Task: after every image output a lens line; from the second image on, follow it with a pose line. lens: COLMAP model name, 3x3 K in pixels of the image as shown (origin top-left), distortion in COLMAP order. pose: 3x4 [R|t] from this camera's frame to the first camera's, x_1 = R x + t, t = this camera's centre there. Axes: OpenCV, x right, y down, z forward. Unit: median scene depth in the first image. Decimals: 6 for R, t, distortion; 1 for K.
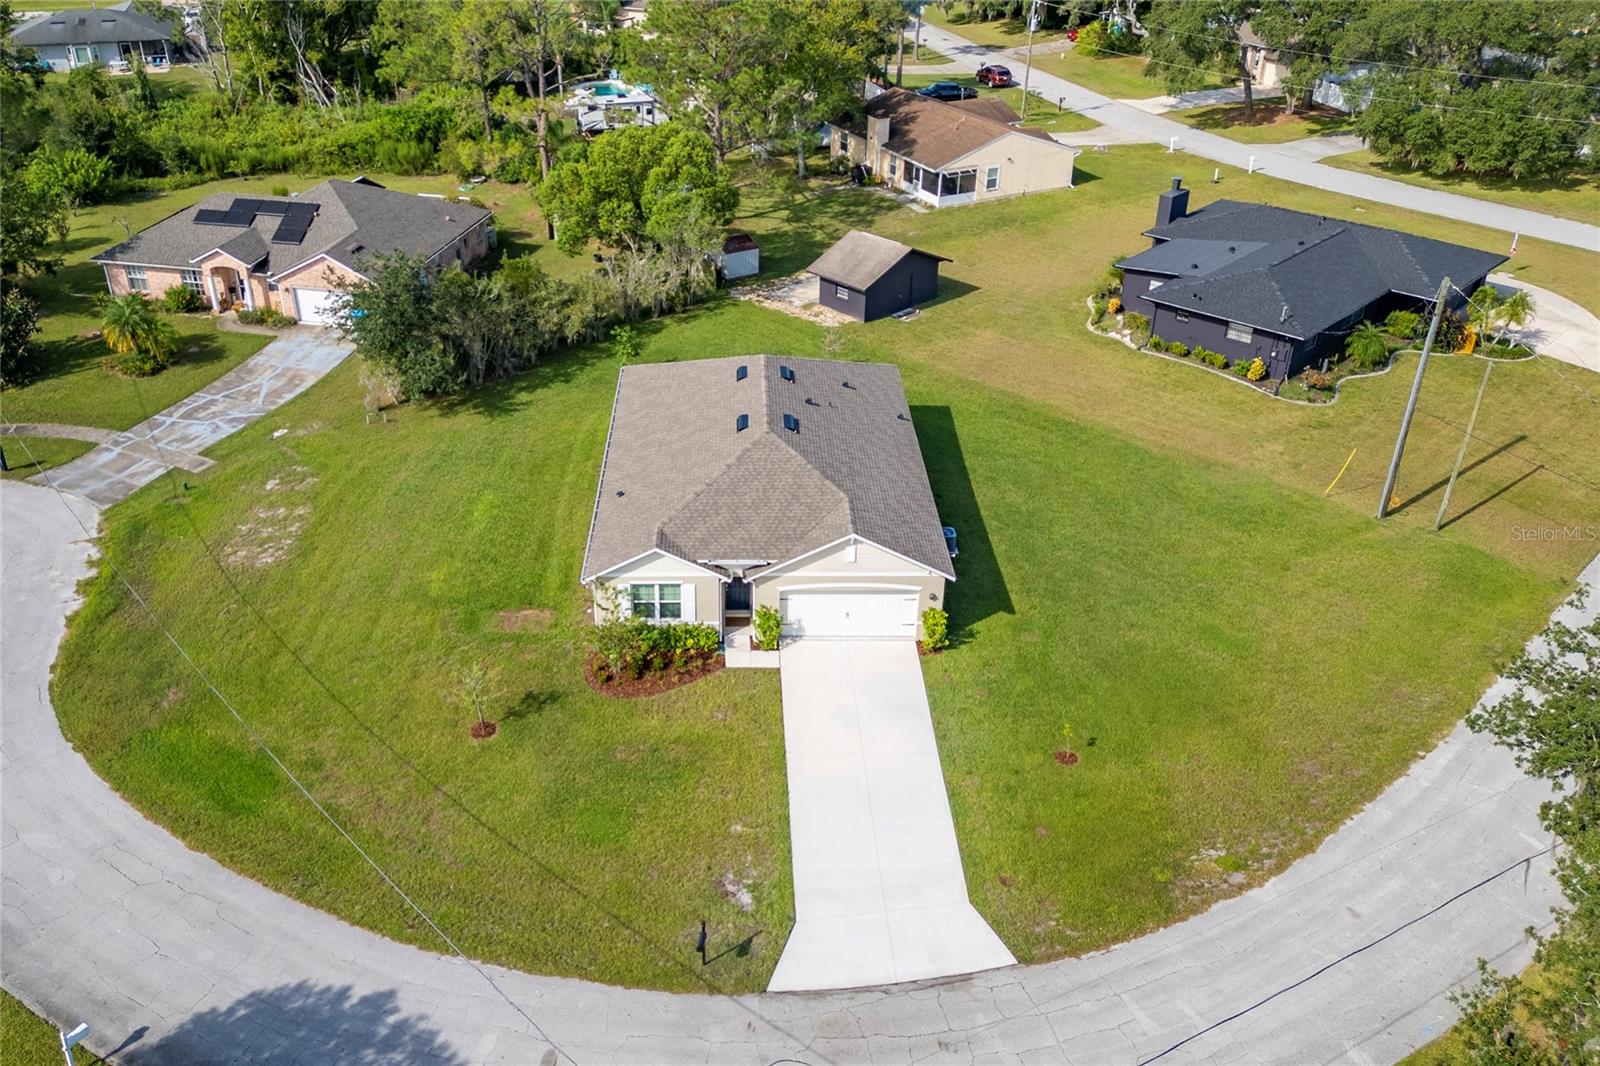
lens RADIAL K [[1330.1, 0, 722.4], [0, 1330.1, 527.9], [0, 0, 1]] dist [0.074740, -0.078958]
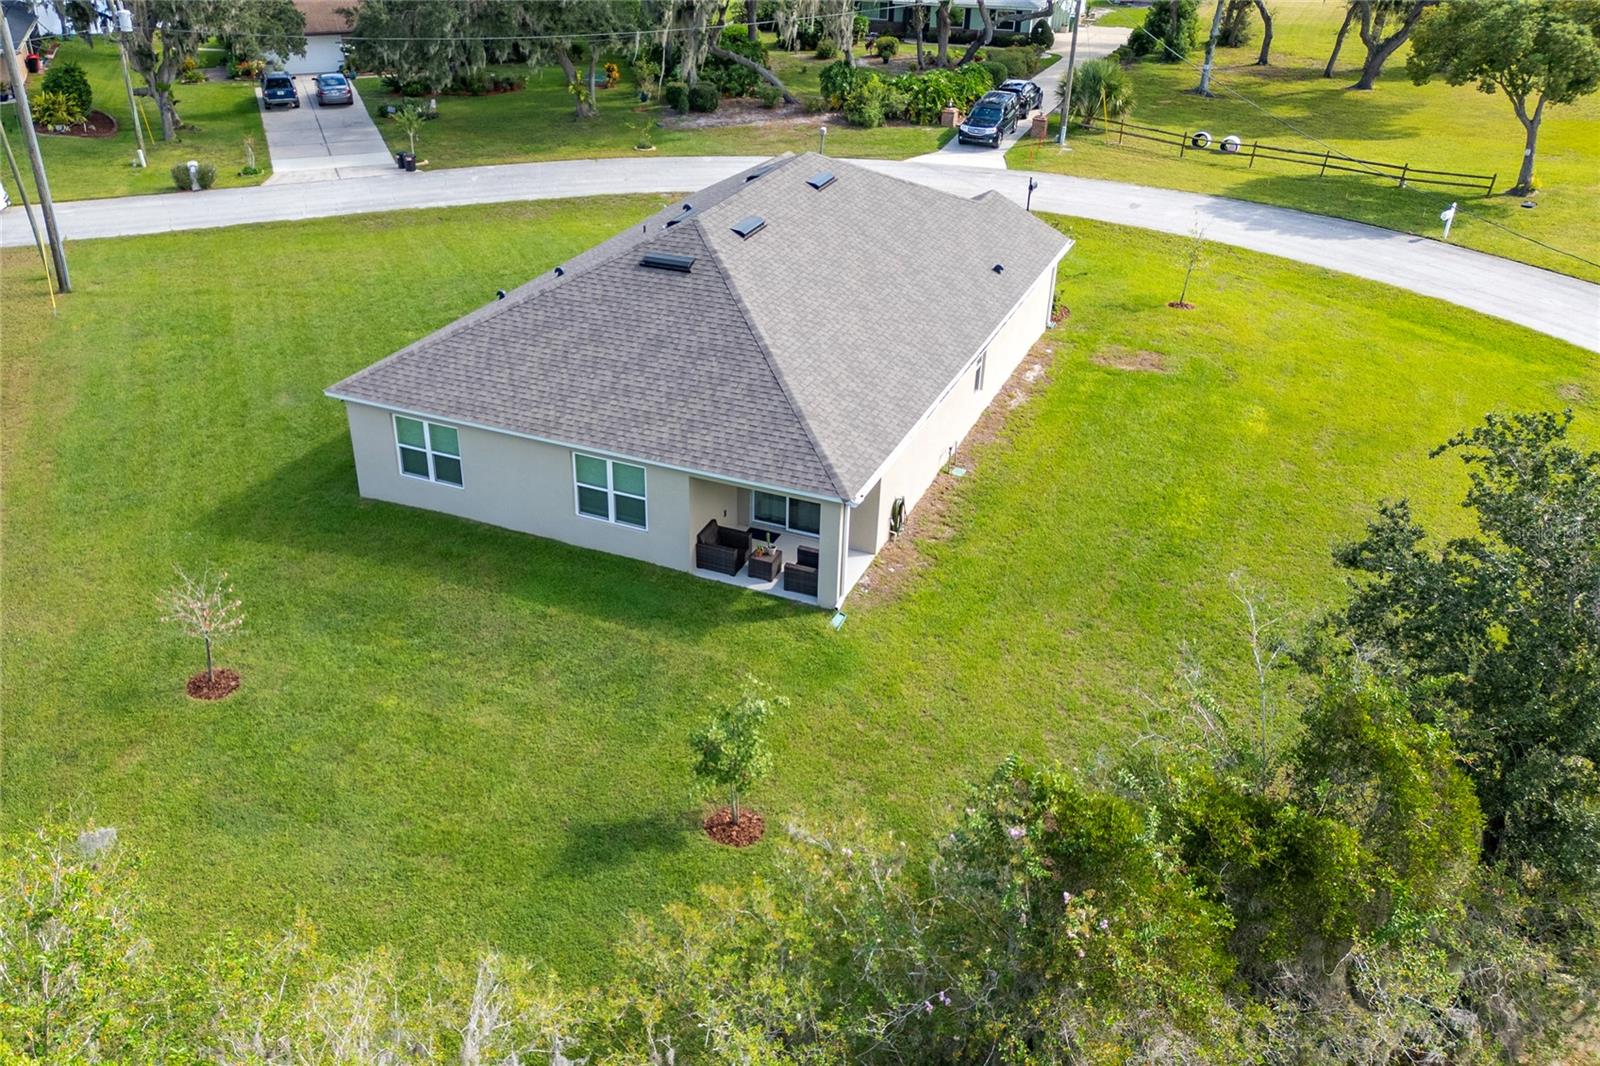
lens RADIAL K [[1330.1, 0, 709.5], [0, 1330.1, 530.3], [0, 0, 1]] dist [0.074740, -0.078958]
pose [[-0.904913, -0.193852, 0.378885, -0.254427], [0.219814, 0.549433, 0.806105, -0.606994], [-0.364437, 0.812739, -0.454577, 1.608432]]
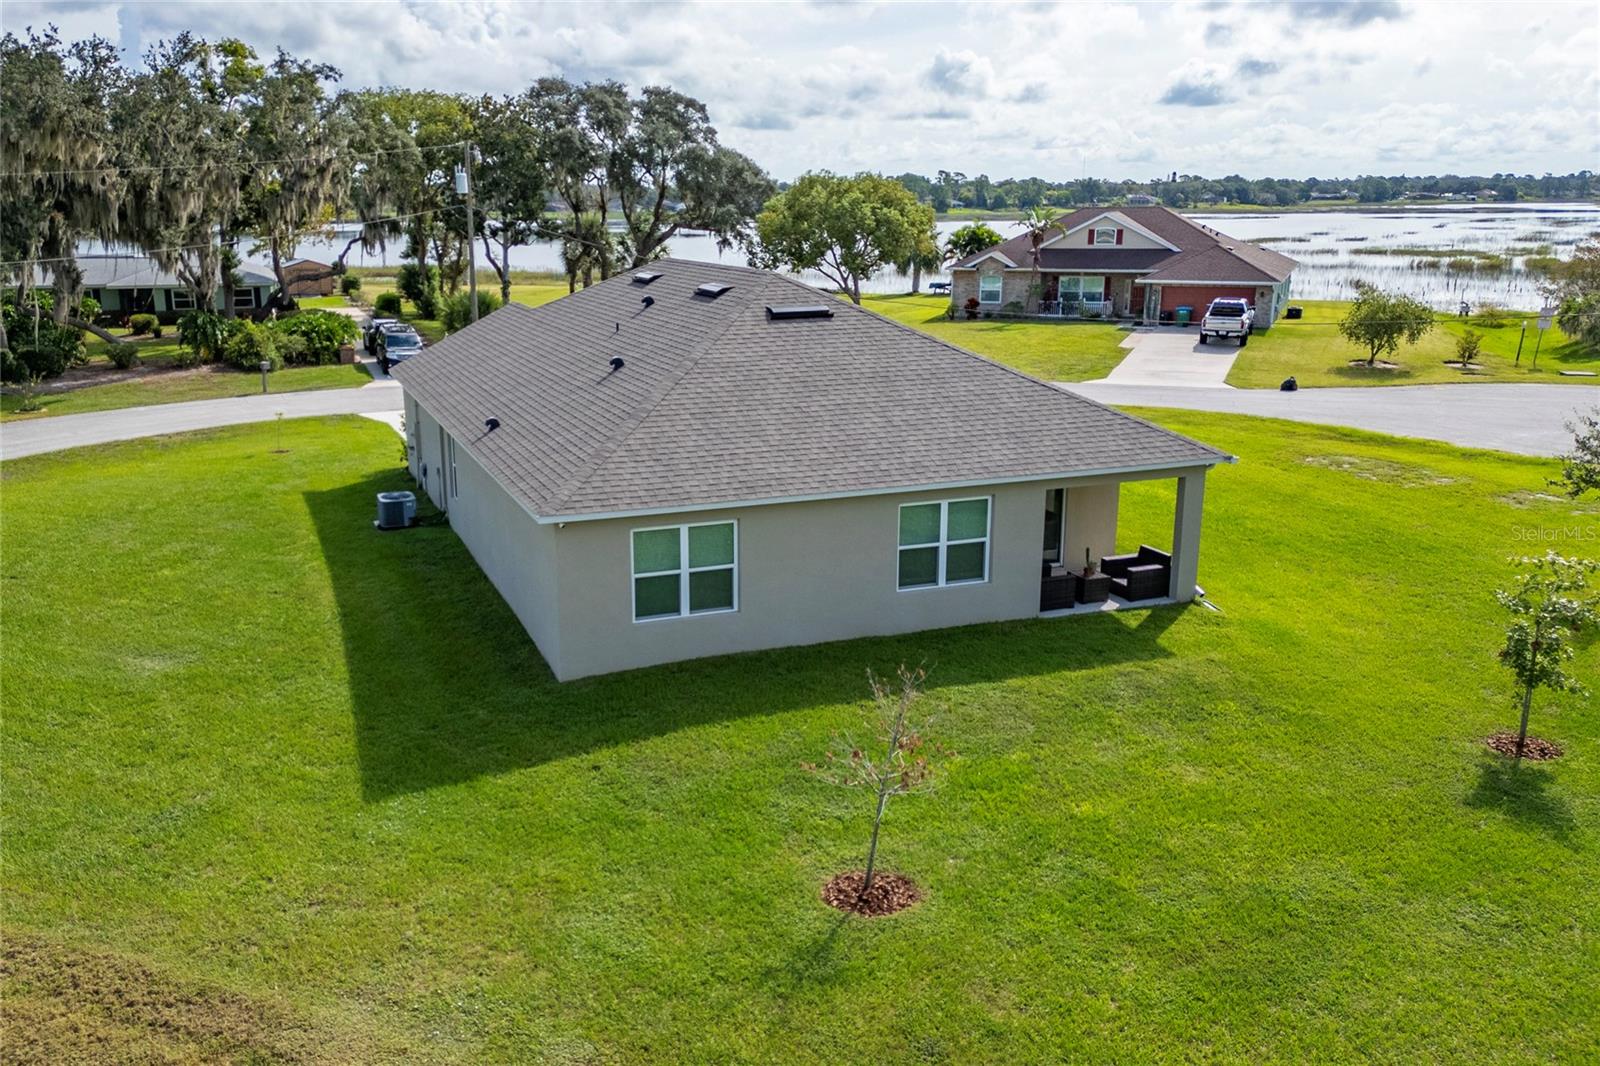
lens RADIAL K [[1330.1, 0, 718.3], [0, 1330.1, 510.4], [0, 0, 1]] dist [0.074740, -0.078958]
pose [[-0.936593, 0.092954, -0.337865, 0.262987], [-0.160785, 0.742693, 0.650043, -0.449703], [0.311354, 0.663149, -0.680656, 1.632893]]
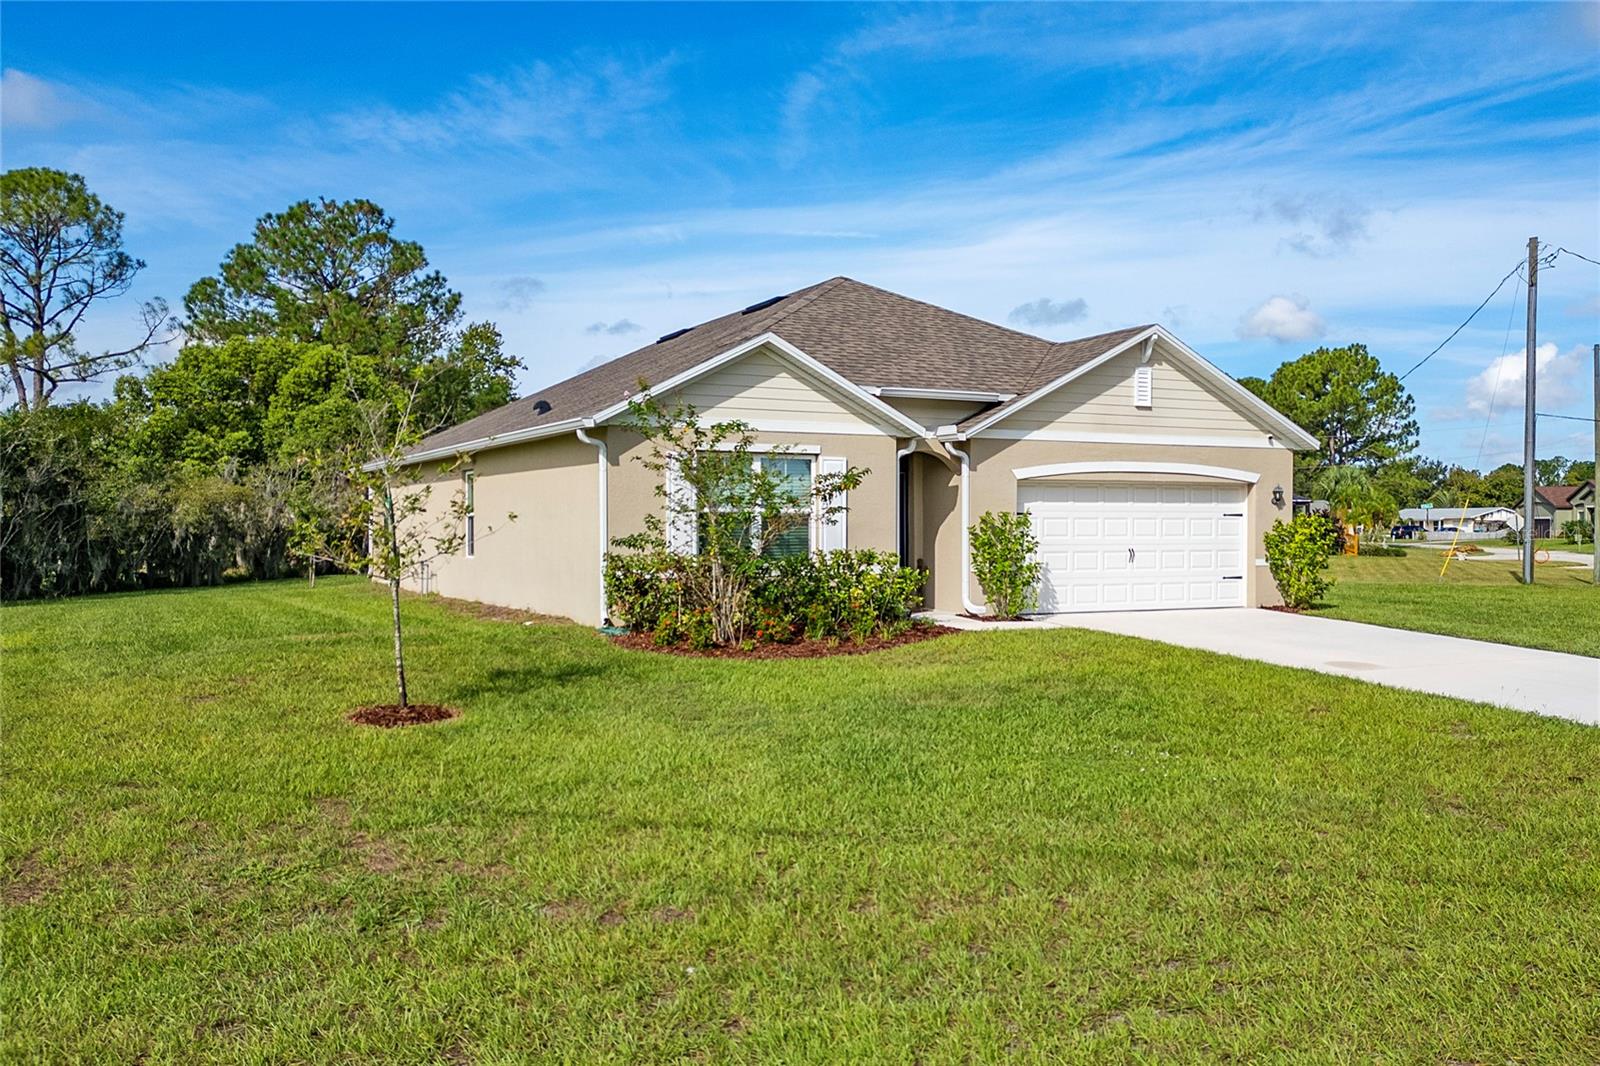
lens RADIAL K [[1397.8, 0, 860.1], [0, 1397.8, 560.8], [0, 0, 1]] dist [0.055343, -0.022730]
pose [[0.877921, -0.003447, 0.478793, -0.222137], [0.228978, 0.881236, -0.413513, 0.248355], [-0.420504, 0.472665, 0.774445, 0.671370]]
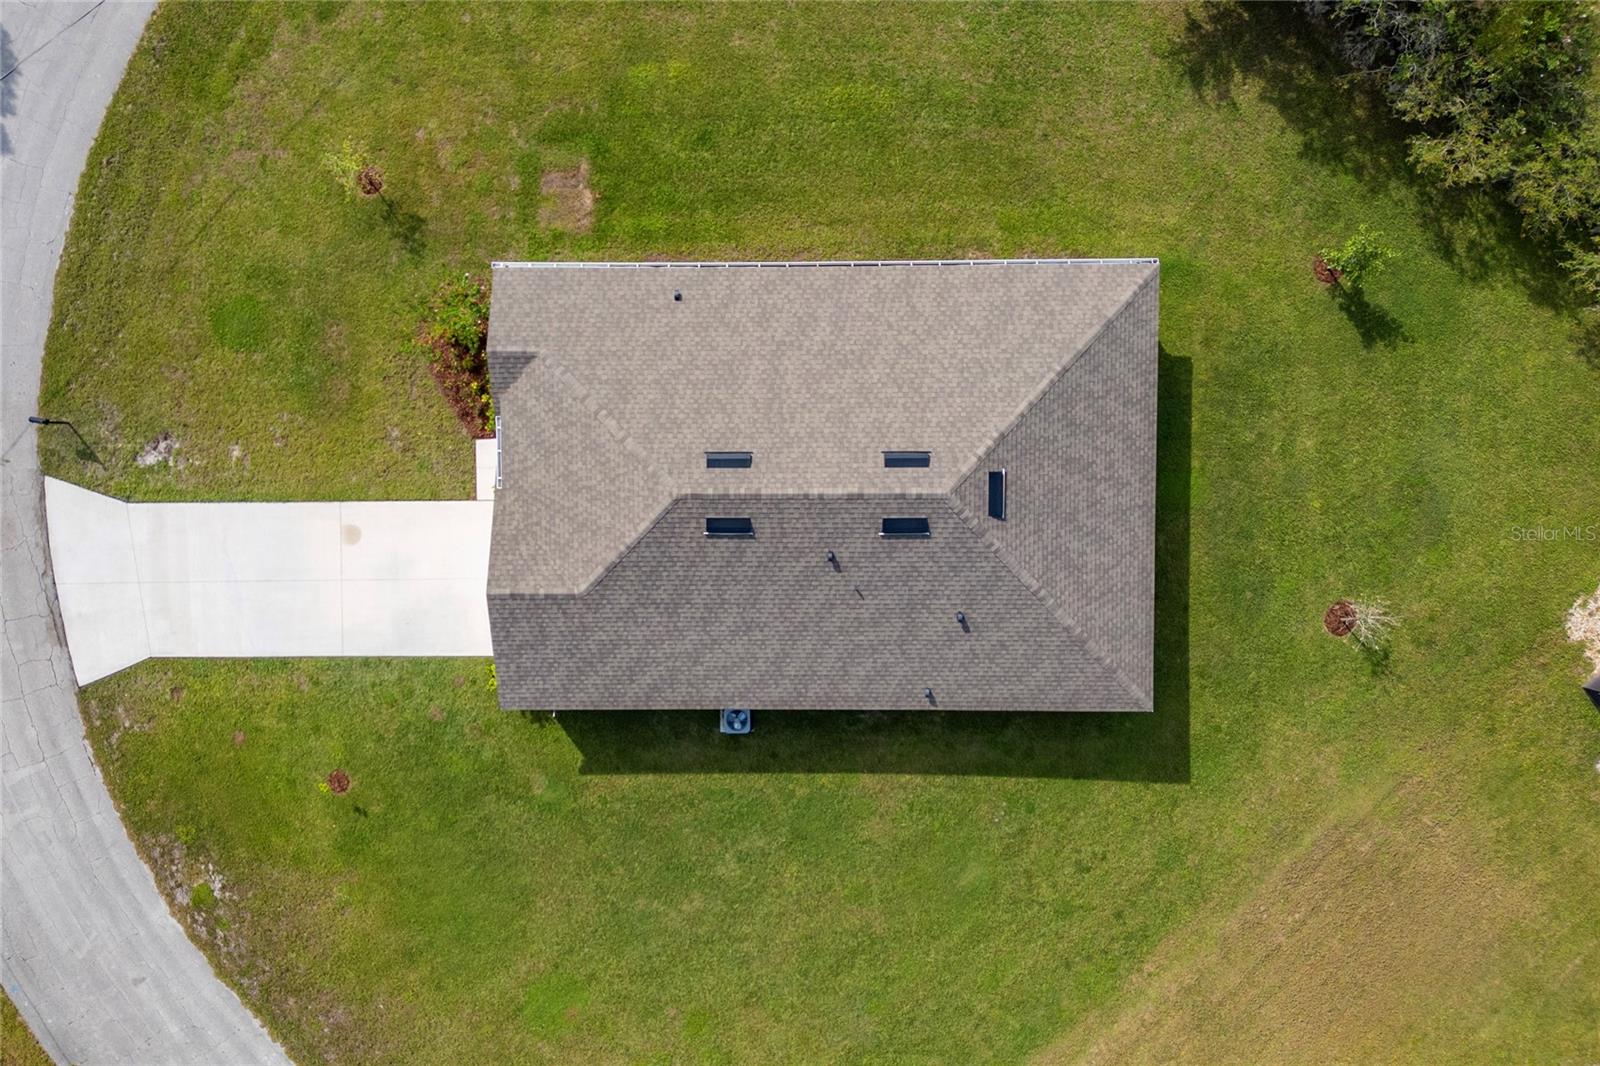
lens RADIAL K [[1330.1, 0, 747.1], [0, 1330.1, 526.3], [0, 0, 1]] dist [0.074740, -0.078958]
pose [[0.009863, 0.998193, 0.059277, 0.009346], [-0.479628, -0.047293, 0.876197, -0.759337], [0.877417, -0.037073, 0.478295, 0.718680]]
